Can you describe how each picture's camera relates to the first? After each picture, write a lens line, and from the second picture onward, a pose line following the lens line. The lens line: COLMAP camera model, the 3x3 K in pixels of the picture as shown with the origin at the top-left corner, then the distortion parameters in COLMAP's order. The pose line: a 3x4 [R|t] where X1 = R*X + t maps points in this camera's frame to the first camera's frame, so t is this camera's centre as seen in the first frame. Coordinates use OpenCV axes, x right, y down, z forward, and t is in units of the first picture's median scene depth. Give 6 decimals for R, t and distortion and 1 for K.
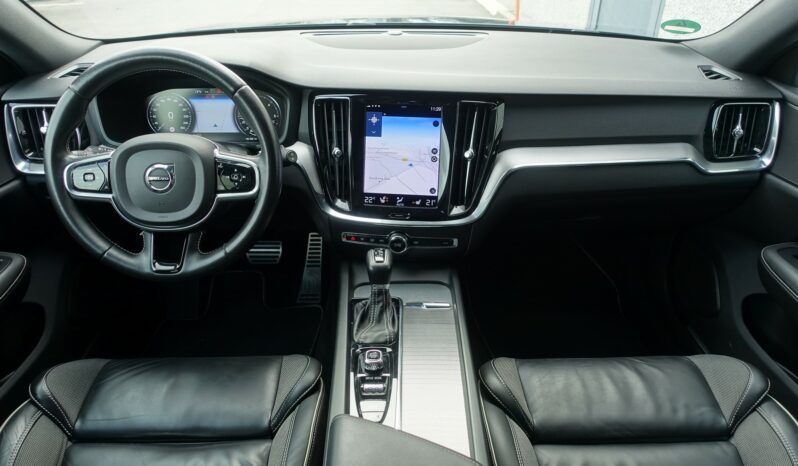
lens RADIAL K [[544.6, 0, 399.0], [0, 544.6, 233.0], [0, 0, 1]] dist [-0.003349, -0.000757]
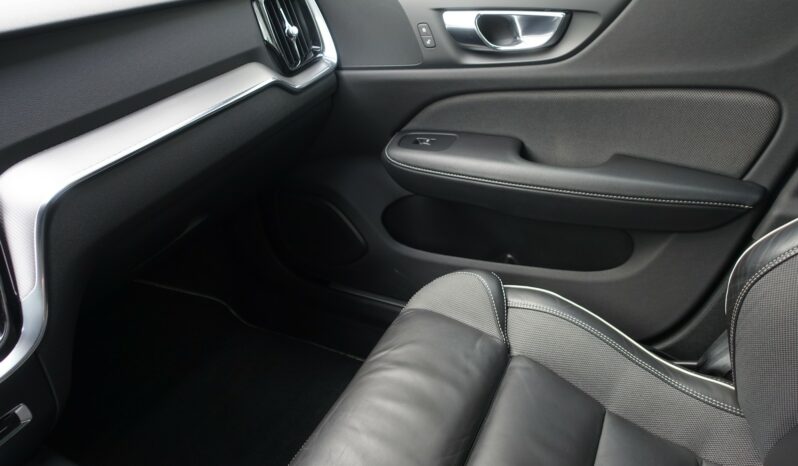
lens RADIAL K [[544.6, 0, 399.0], [0, 544.6, 233.0], [0, 0, 1]] dist [-0.003349, -0.000757]
pose [[0.475072, -0.487289, 0.732705, 0.000808], [0.500192, 0.834605, 0.230743, -0.051896], [-0.723958, 0.256874, 0.640235, 0.489003]]
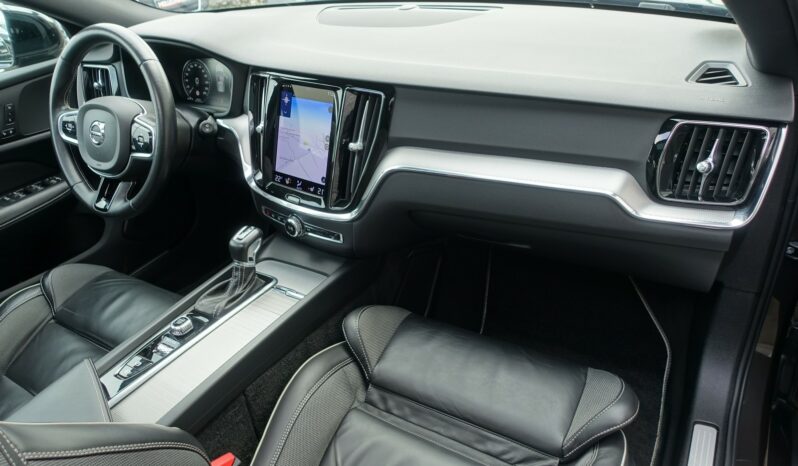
lens RADIAL K [[544.6, 0, 399.0], [0, 544.6, 233.0], [0, 0, 1]] dist [-0.003349, -0.000757]
pose [[0.842217, 0.207879, -0.497450, 0.672297], [-0.176894, 0.978146, 0.109264, -0.114479], [0.509292, -0.004029, 0.860584, 0.243386]]
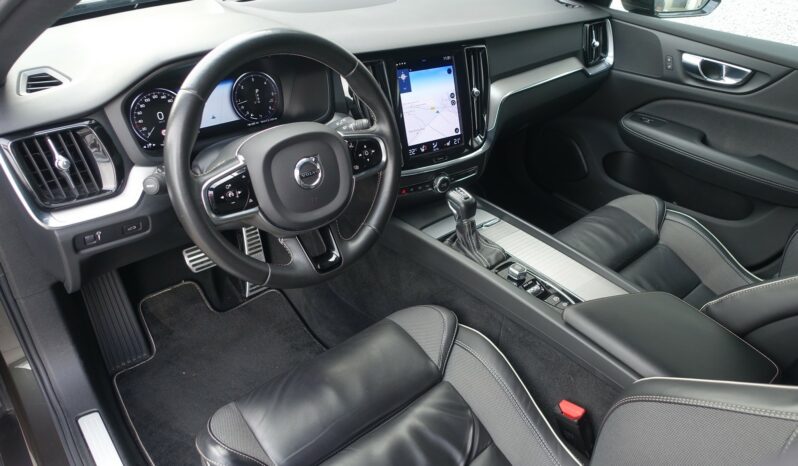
lens RADIAL K [[545.3, 0, 399.0], [0, 545.3, 233.0], [0, 0, 1]] dist [-0.004396, 0.003028]
pose [[0.775949, -0.320618, 0.543237, -0.725767], [0.270796, 0.947112, 0.172185, -0.103859], [-0.569712, 0.013500, 0.821733, 0.131148]]
